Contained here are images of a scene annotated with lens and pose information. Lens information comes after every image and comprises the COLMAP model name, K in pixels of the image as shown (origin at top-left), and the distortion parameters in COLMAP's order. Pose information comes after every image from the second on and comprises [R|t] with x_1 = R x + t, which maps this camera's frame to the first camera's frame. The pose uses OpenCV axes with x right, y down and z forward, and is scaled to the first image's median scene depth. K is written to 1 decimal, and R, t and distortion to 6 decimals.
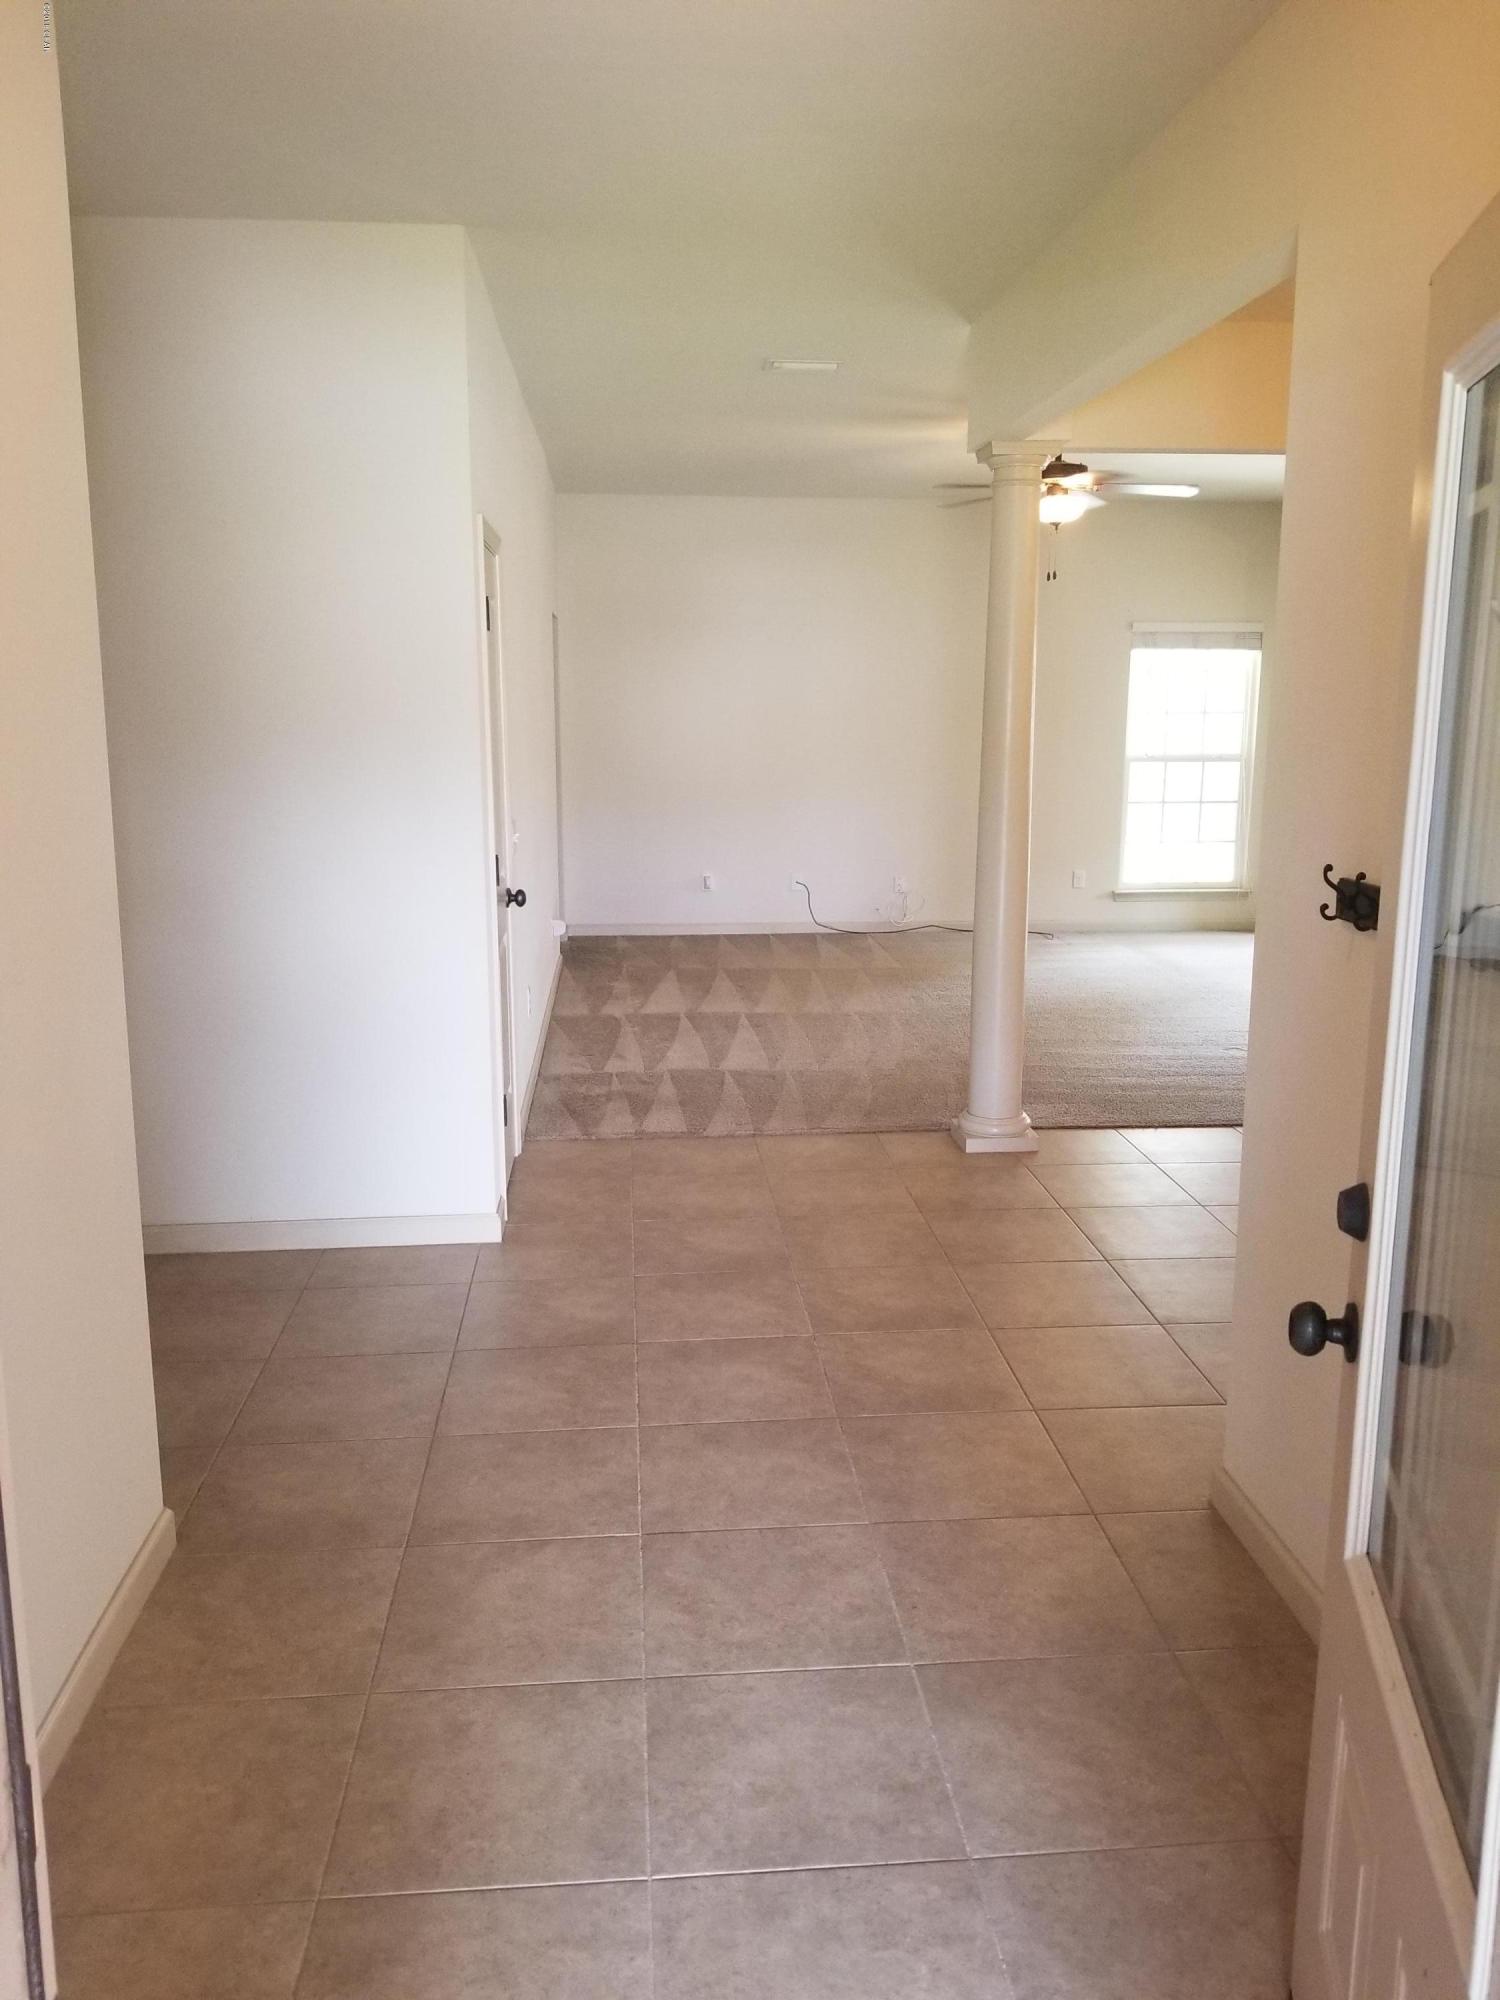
lens RADIAL K [[1551.1, 0, 735.5], [0, 1551.1, 995.7], [0, 0, 1]] dist [0.077866, -0.016409]
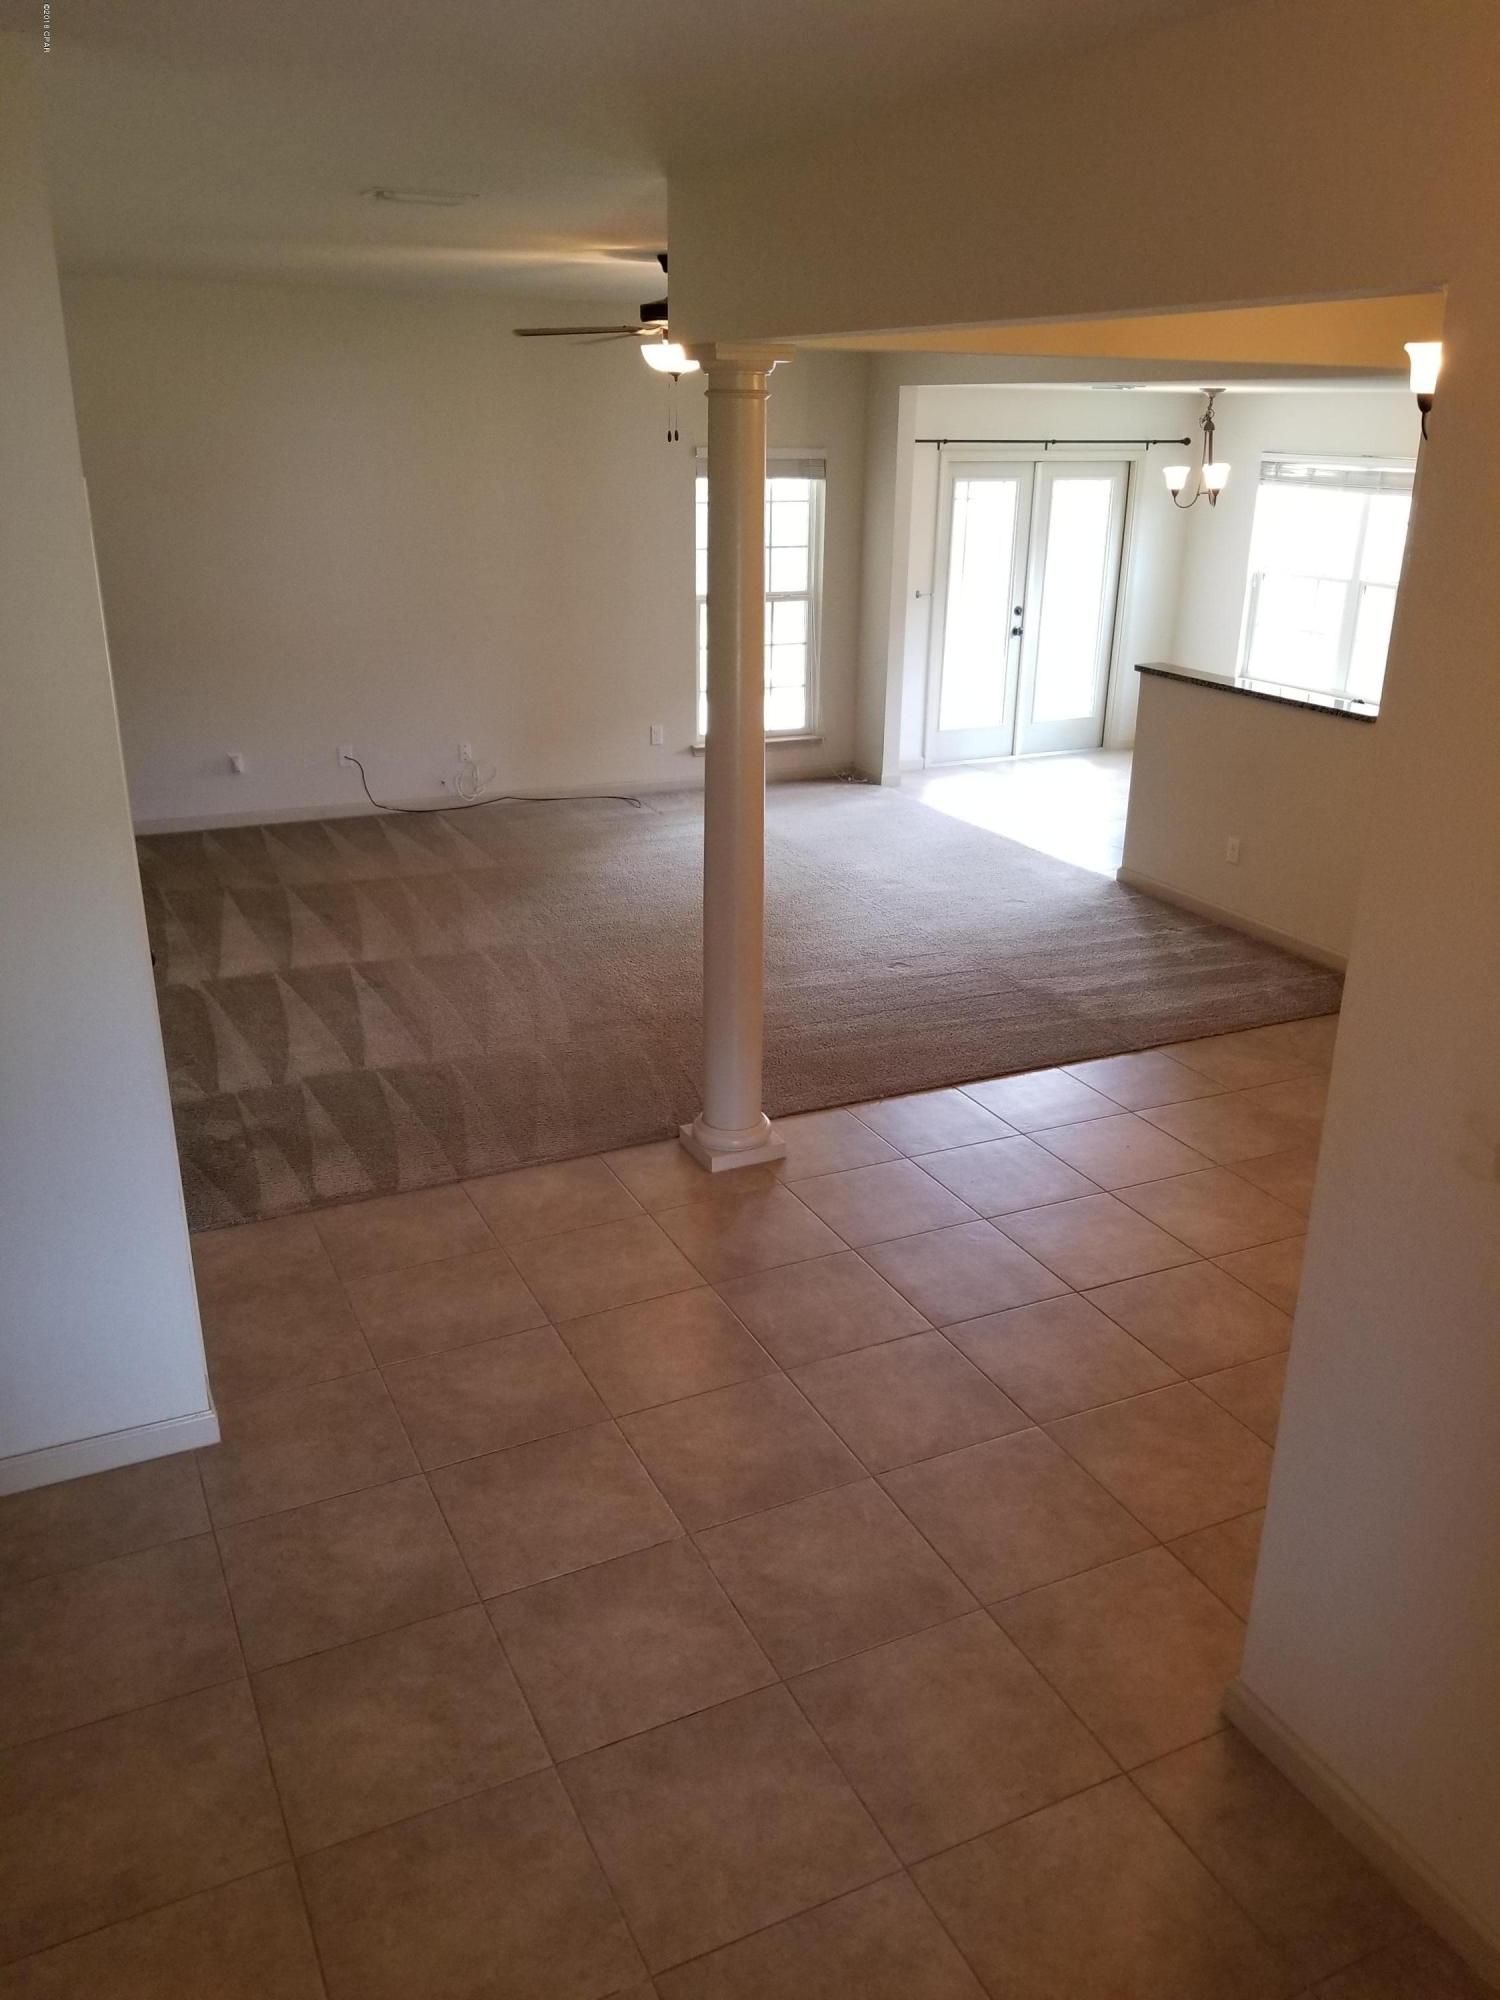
lens RADIAL K [[1551.1, 0, 754.4], [0, 1551.1, 1006.1], [0, 0, 1]] dist [0.077866, -0.016409]
pose [[0.927454, -0.124400, 0.352639, -0.113514], [0.059950, 0.980309, 0.188152, -0.137233], [-0.369101, -0.153362, 0.916648, 0.165521]]
